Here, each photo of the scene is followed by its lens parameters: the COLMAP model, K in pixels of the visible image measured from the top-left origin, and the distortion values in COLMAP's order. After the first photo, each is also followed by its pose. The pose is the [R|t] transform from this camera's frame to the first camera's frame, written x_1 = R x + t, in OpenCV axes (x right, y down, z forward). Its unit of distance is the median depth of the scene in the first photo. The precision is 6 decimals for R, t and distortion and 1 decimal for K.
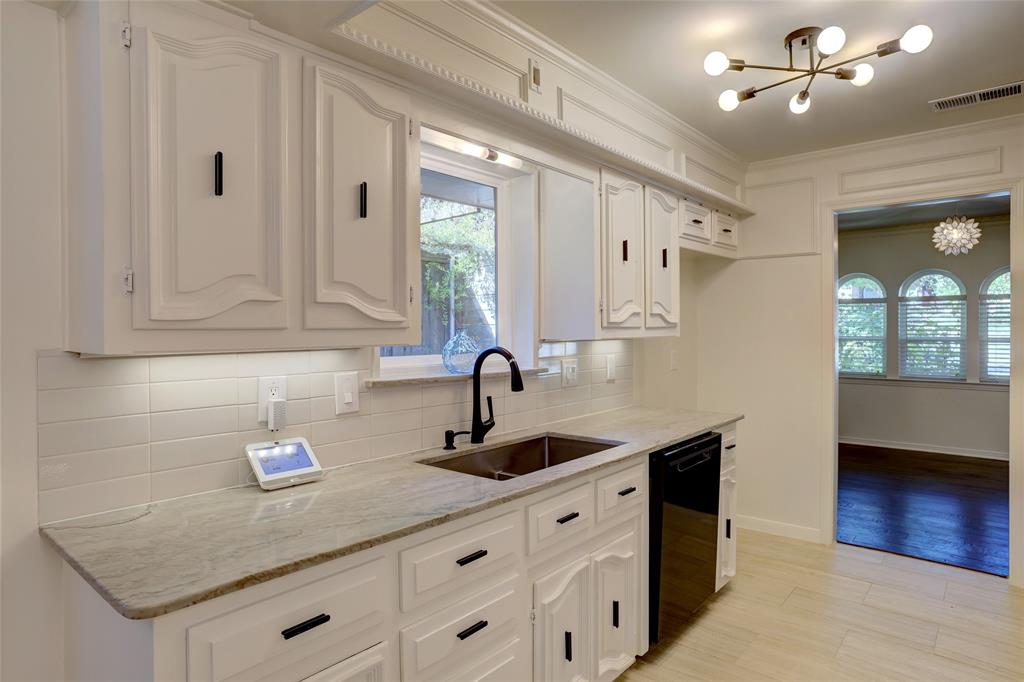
lens RADIAL K [[579.6, 0, 513.5], [0, 579.6, 336.8], [0, 0, 1]] dist [-0.020629, 0.002718]
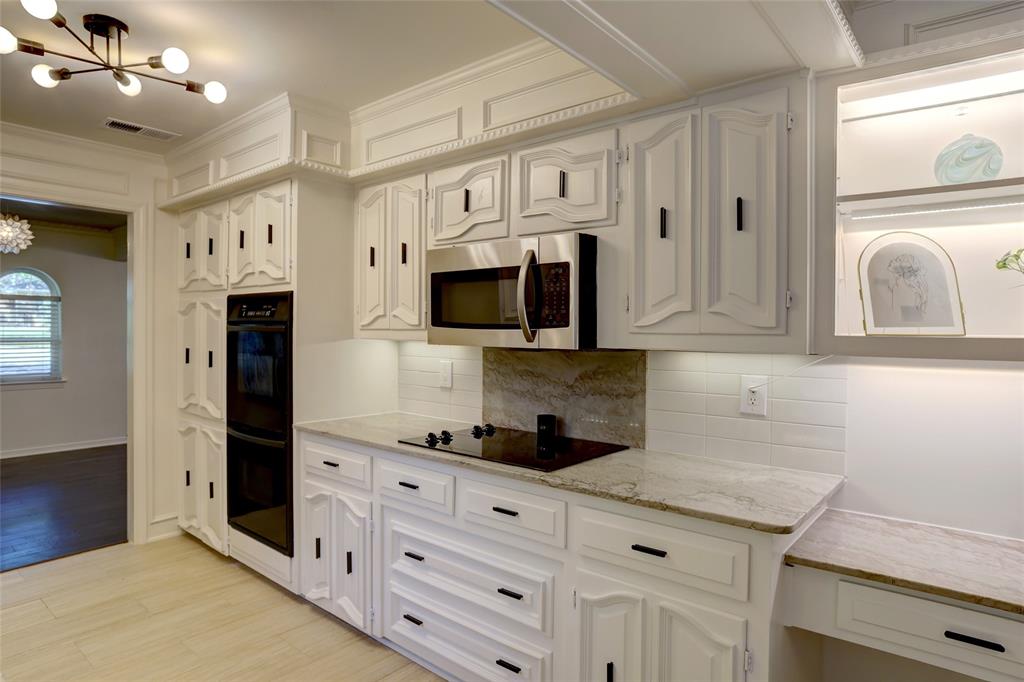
lens RADIAL K [[579.6, 0, 513.5], [0, 579.6, 335.9], [0, 0, 1]] dist [-0.020629, 0.002718]
pose [[-0.023563, -0.009736, 0.999675, -0.227493], [0.010886, 0.999891, 0.009994, -0.002603], [-0.999663, 0.011118, -0.023455, 0.167371]]
